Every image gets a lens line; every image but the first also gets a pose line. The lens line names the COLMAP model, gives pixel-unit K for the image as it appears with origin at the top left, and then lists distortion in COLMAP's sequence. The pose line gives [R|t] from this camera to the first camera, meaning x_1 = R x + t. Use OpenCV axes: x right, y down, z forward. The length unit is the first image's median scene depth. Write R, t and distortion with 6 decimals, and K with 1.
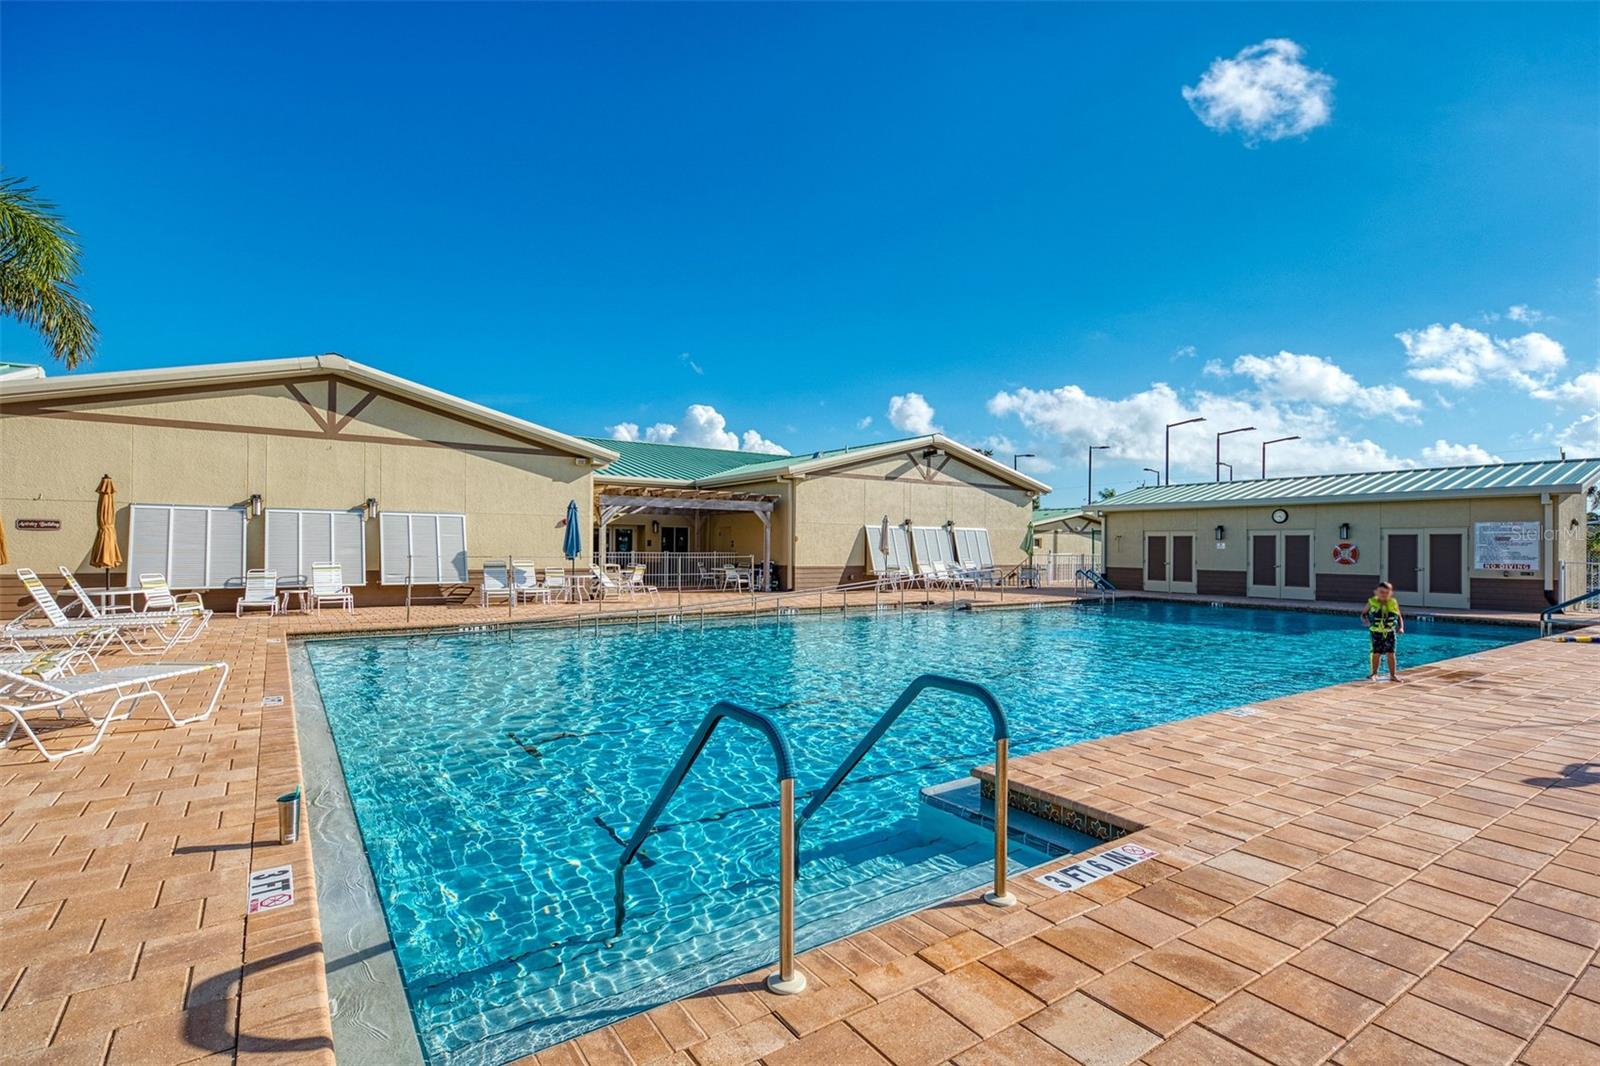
lens RADIAL K [[748.4, 0, 800.0], [0, 748.4, 533.0], [0, 0, 1]] dist [0.001148, 0.000063]
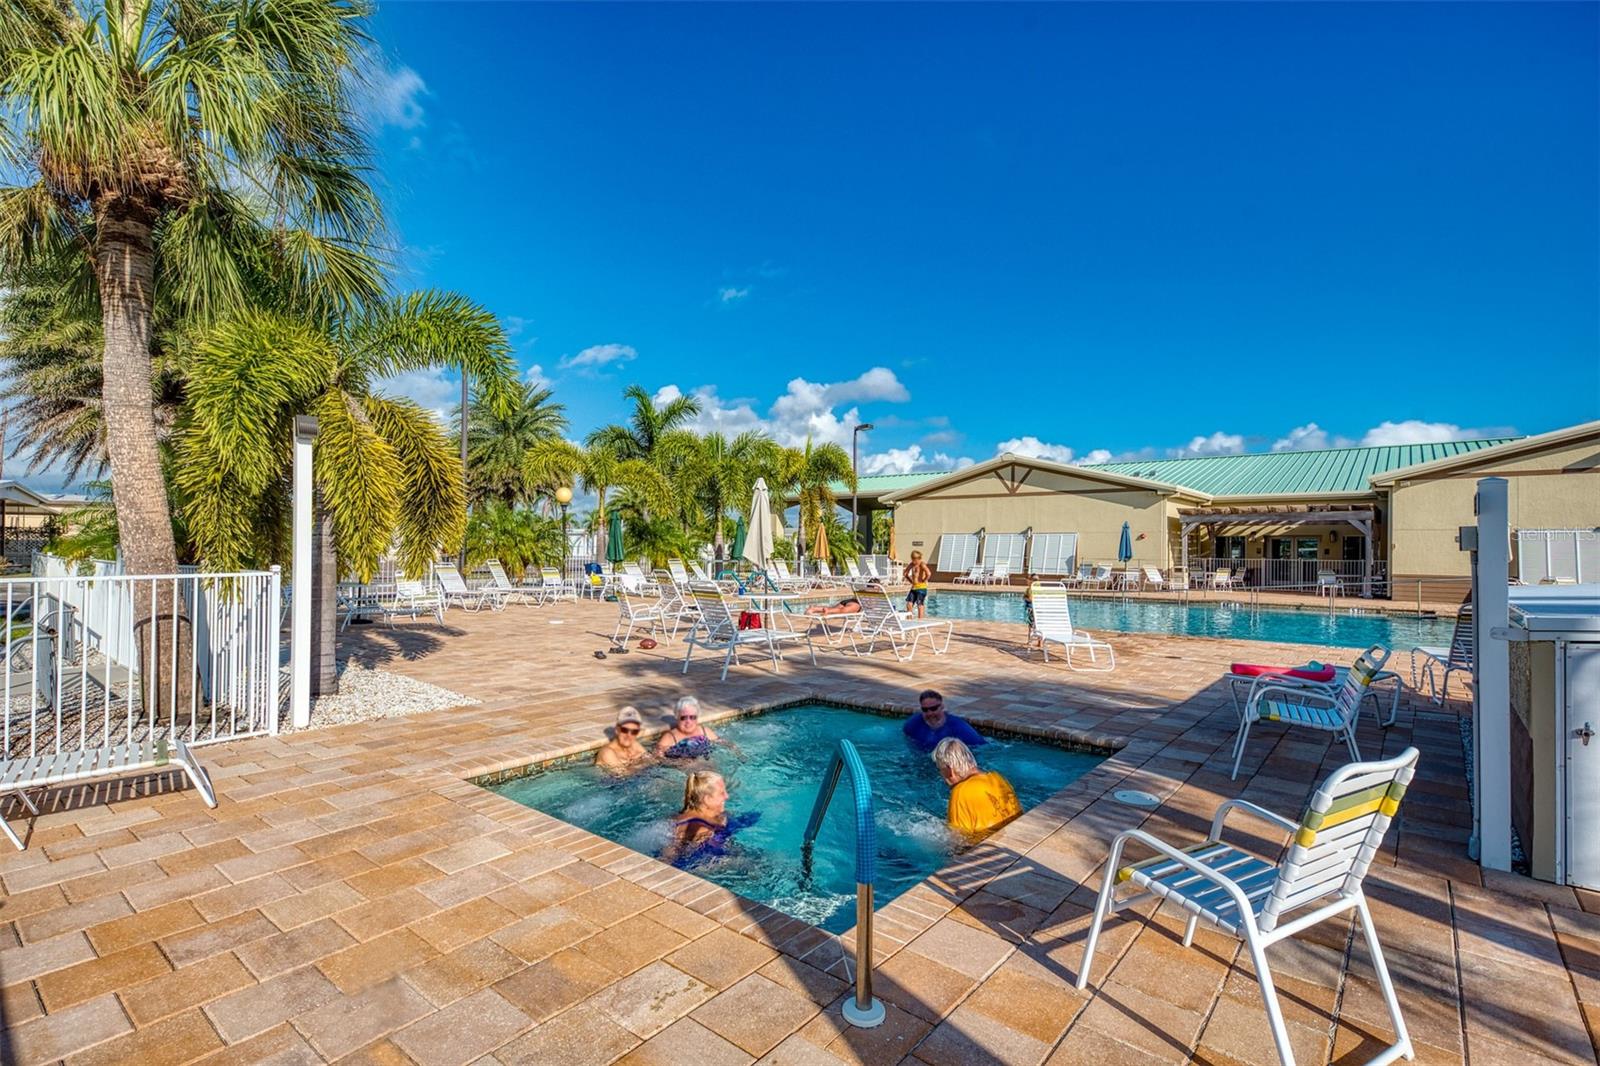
lens RADIAL K [[748.4, 0, 800.0], [0, 748.4, 533.0], [0, 0, 1]] dist [0.001148, 0.000063]
pose [[0.266765, -0.015195, -0.963642, 1.046960], [0.021105, 0.999728, -0.009922, -0.024415], [0.963530, -0.017691, 0.267014, -0.030623]]
